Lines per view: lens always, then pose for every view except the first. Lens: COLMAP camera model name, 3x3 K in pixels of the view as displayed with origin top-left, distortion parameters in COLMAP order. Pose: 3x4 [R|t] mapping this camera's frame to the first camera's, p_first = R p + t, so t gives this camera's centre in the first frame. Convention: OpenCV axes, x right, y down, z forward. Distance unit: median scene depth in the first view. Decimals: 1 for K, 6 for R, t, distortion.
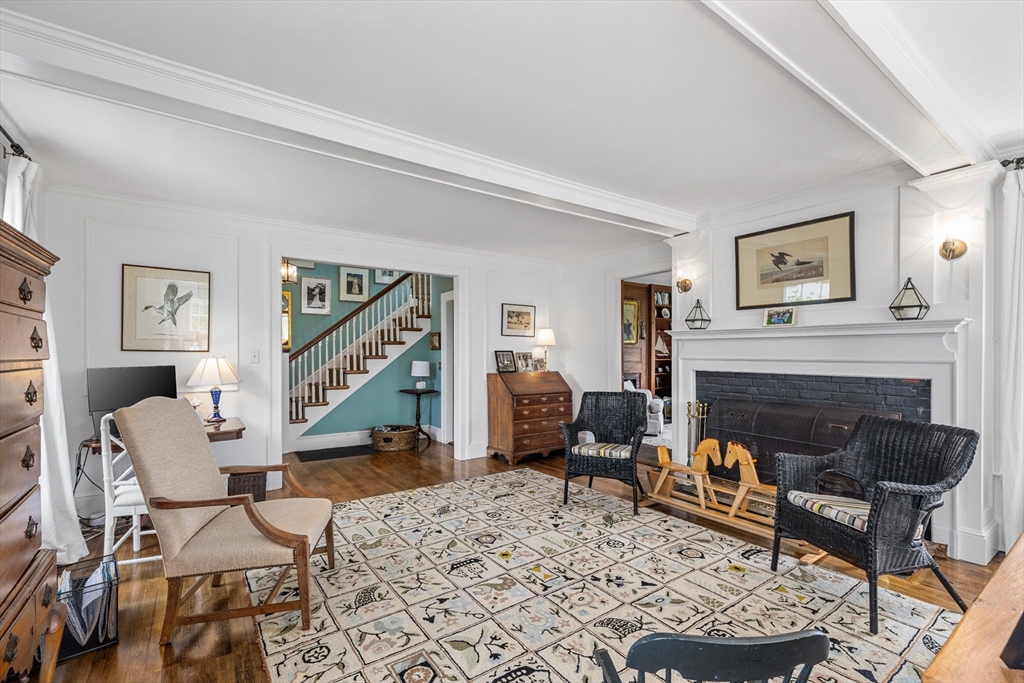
lens RADIAL K [[454.6, 0, 511.0], [0, 454.6, 352.3], [0, 0, 1]] dist [-0.002767, -0.000233]
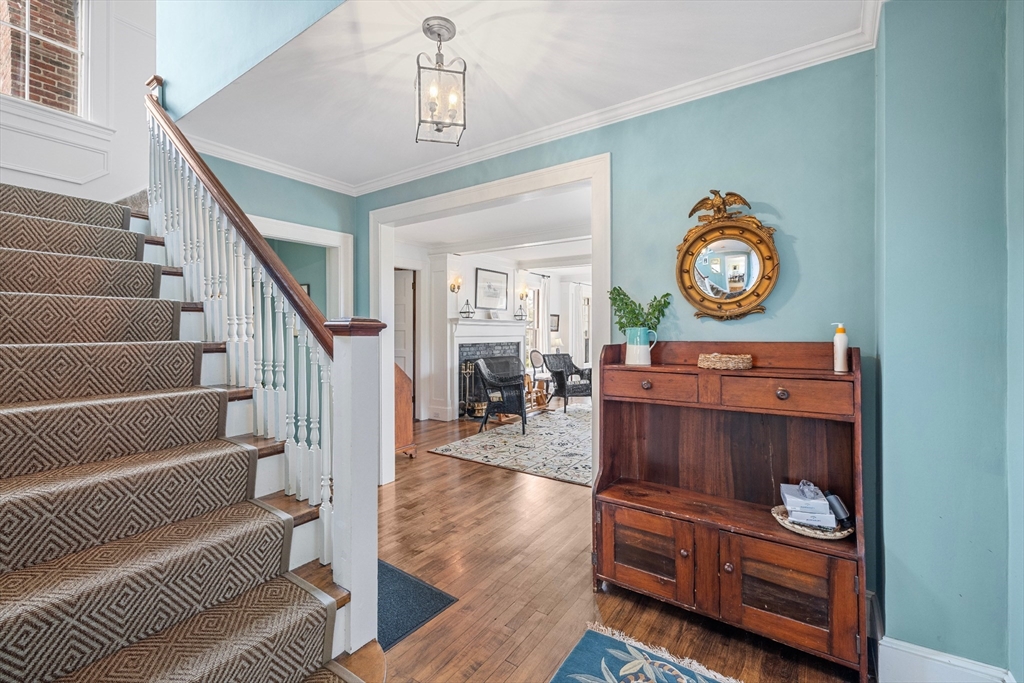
lens RADIAL K [[432.8, 0, 507.9], [0, 432.8, 334.8], [0, 0, 1]] dist [0.000698, 0.000038]
pose [[-0.353799, -0.004242, 0.935312, -1.020869], [0.001331, 0.999986, 0.005039, 0.001834], [-0.935320, 0.003028, -0.353789, 1.331411]]
